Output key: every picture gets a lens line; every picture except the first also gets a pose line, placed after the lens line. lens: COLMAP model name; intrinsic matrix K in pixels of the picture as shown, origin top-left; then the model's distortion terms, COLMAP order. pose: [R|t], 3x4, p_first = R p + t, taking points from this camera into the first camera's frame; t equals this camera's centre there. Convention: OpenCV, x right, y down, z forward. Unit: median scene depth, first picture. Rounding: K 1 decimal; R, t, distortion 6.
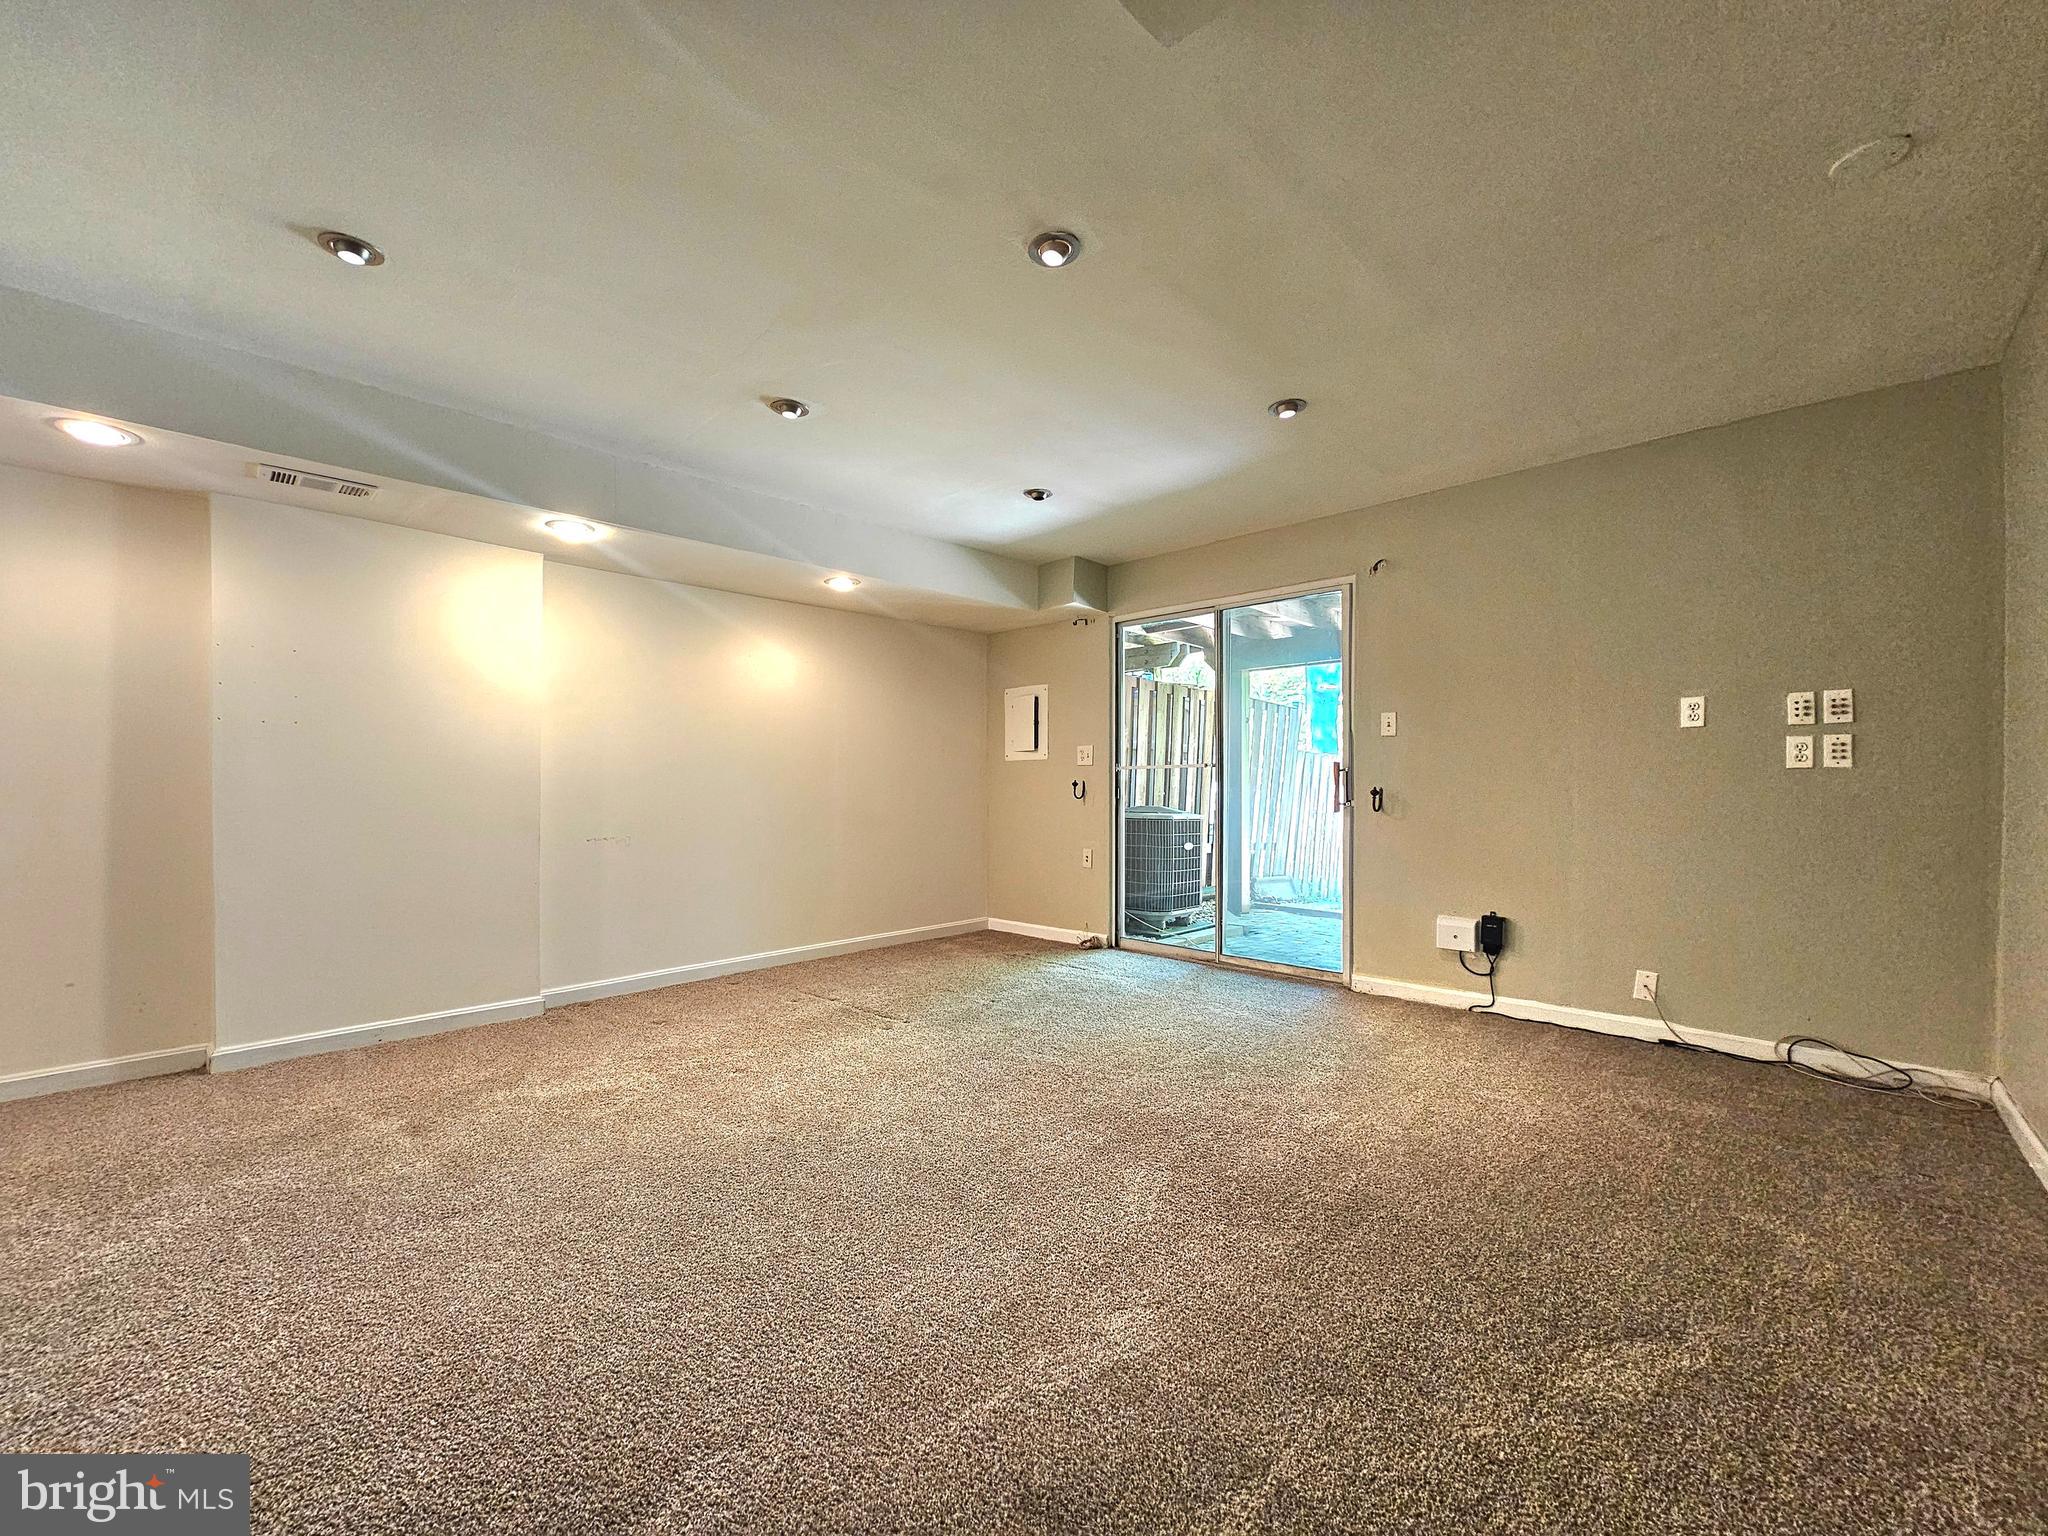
lens RADIAL K [[839.1, 0, 1021.6], [0, 839.1, 788.0], [0, 0, 1]] dist [-0.003181, 0.003312]
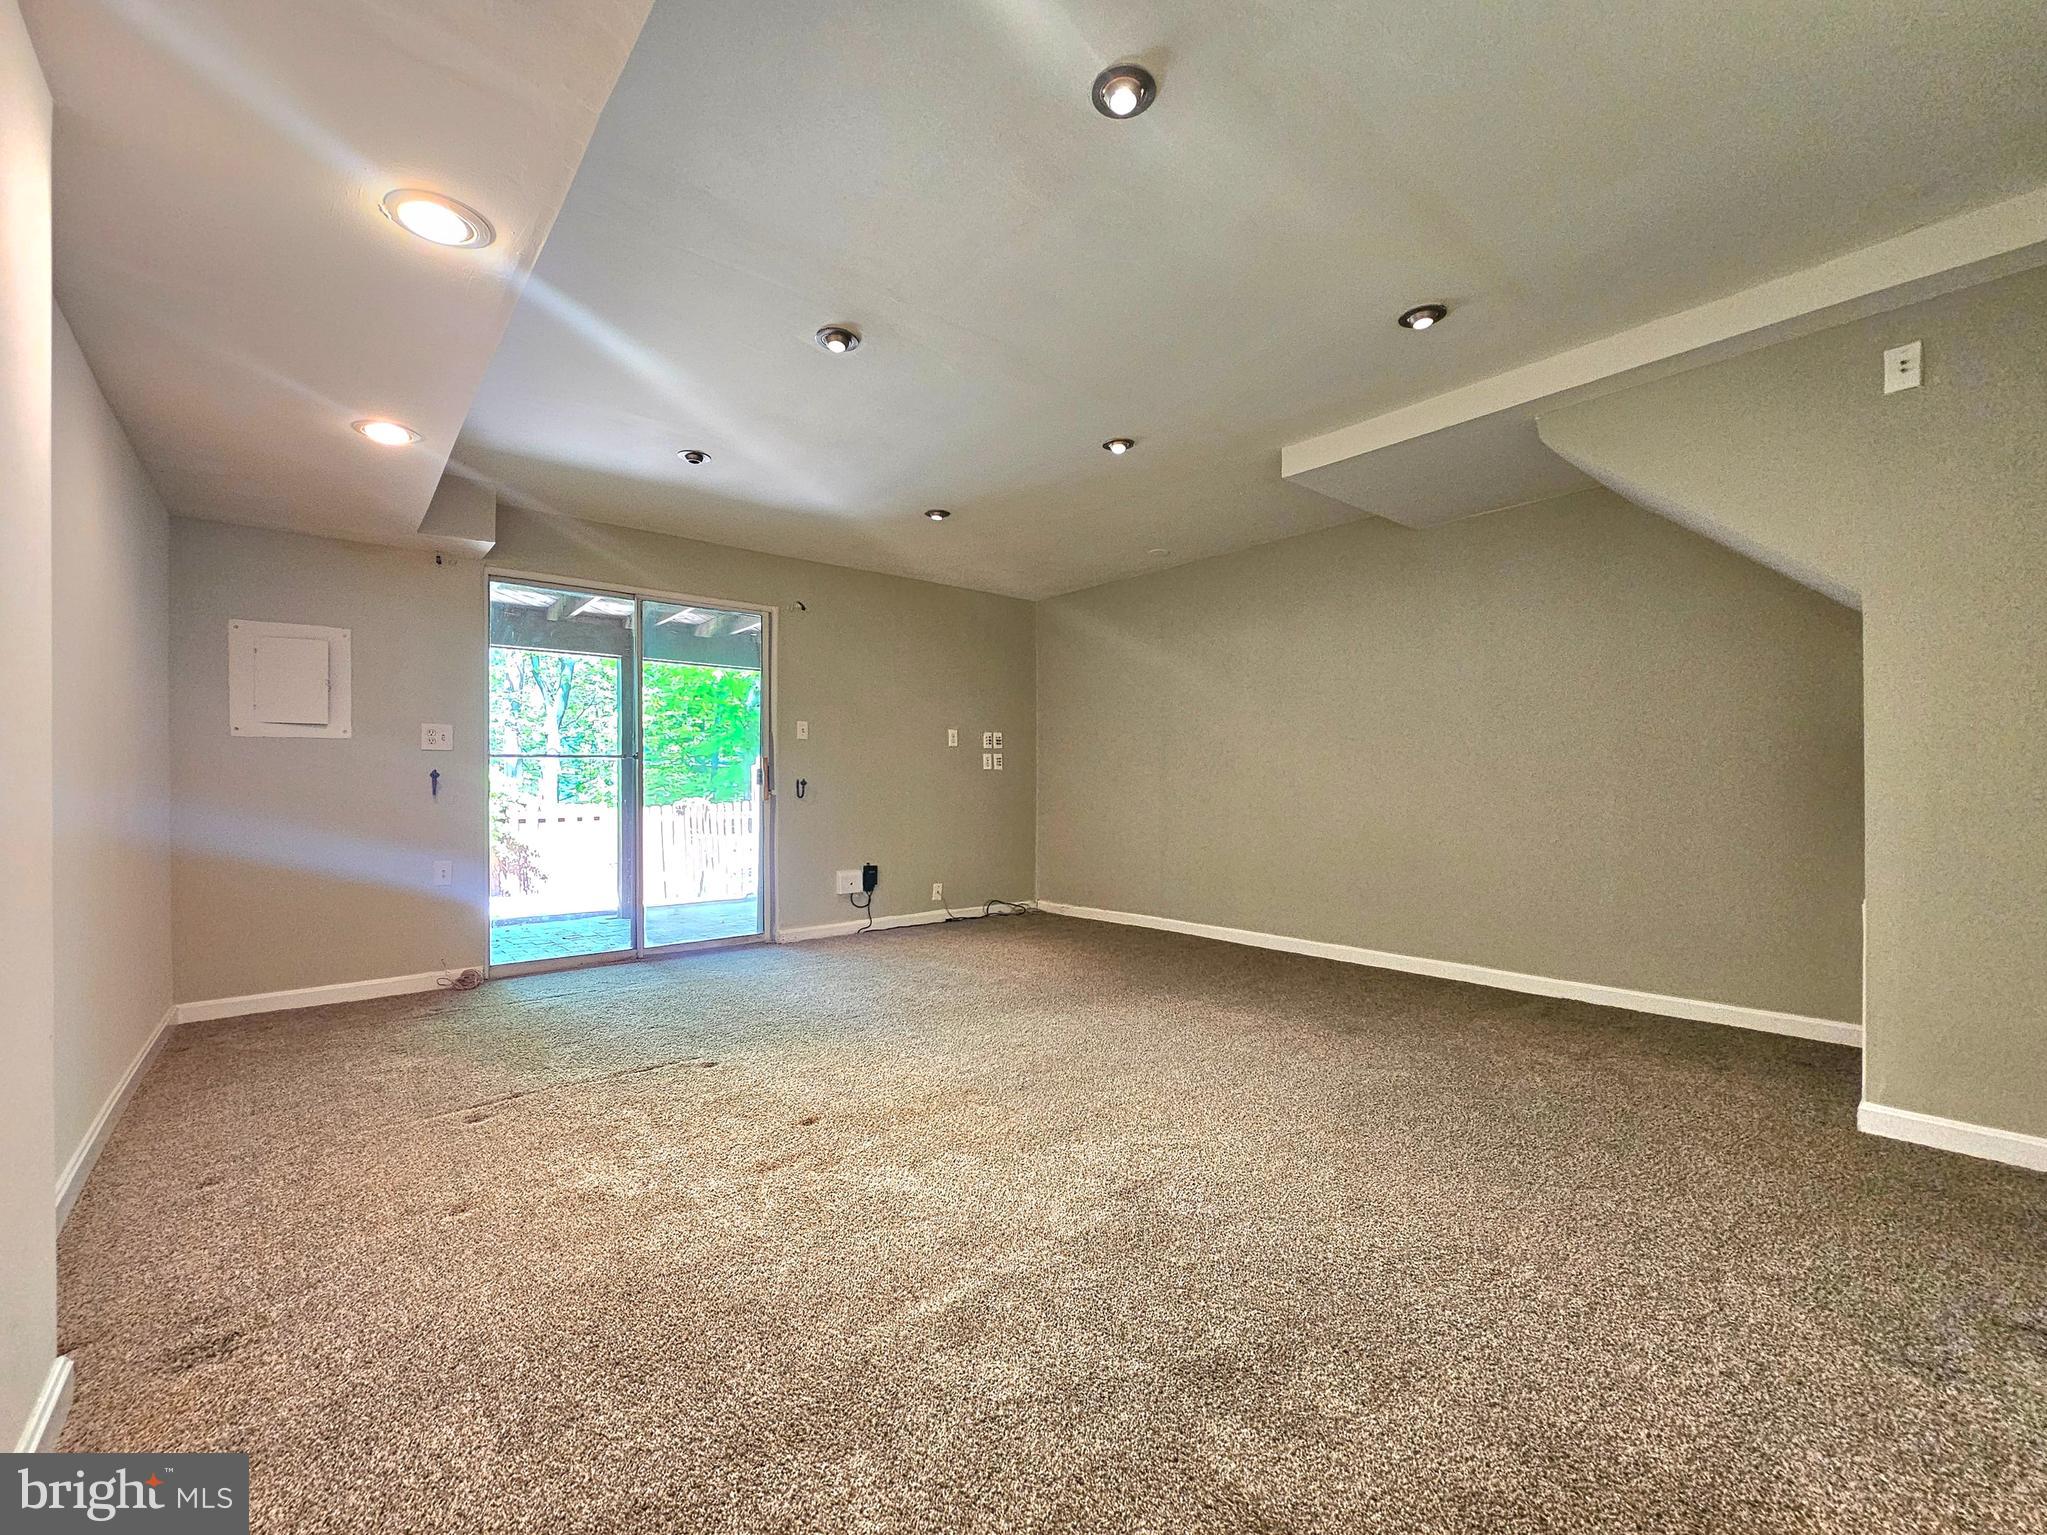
lens RADIAL K [[838.7, 0, 1021.1], [0, 838.7, 787.5], [0, 0, 1]] dist [-0.003181, 0.003312]
pose [[0.111411, -0.005088, 0.993761, -0.968241], [0.006449, 0.999970, 0.004397, 0.010202], [-0.993754, 0.005919, 0.111440, 0.618552]]
